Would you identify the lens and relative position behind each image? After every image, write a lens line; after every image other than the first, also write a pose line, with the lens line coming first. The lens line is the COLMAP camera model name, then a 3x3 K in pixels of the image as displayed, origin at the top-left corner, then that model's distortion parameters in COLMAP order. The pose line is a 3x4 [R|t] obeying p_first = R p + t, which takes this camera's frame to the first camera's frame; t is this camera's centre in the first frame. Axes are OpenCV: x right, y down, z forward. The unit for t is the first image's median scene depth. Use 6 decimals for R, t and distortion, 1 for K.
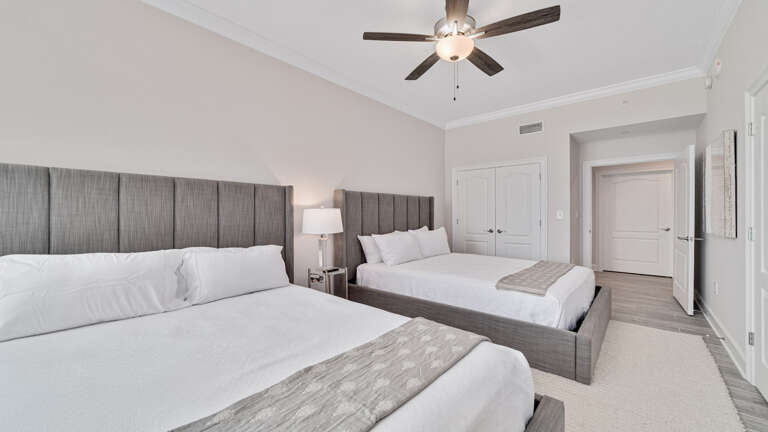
lens RADIAL K [[299.5, 0, 379.7], [0, 299.5, 214.7], [0, 0, 1]] dist [-0.048313, 0.011109]
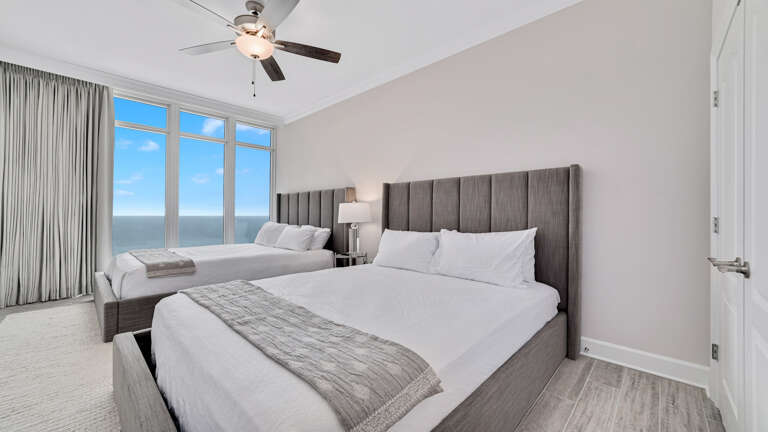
lens RADIAL K [[309.6, 0, 384.0], [0, 309.6, 216.0], [0, 0, 1]] dist [0.001284, 0.013002]
pose [[-0.067431, 0.031140, -0.997238, 0.831228], [0.007759, 0.999499, 0.030686, -0.005522], [0.997694, -0.005669, -0.067639, 0.963976]]
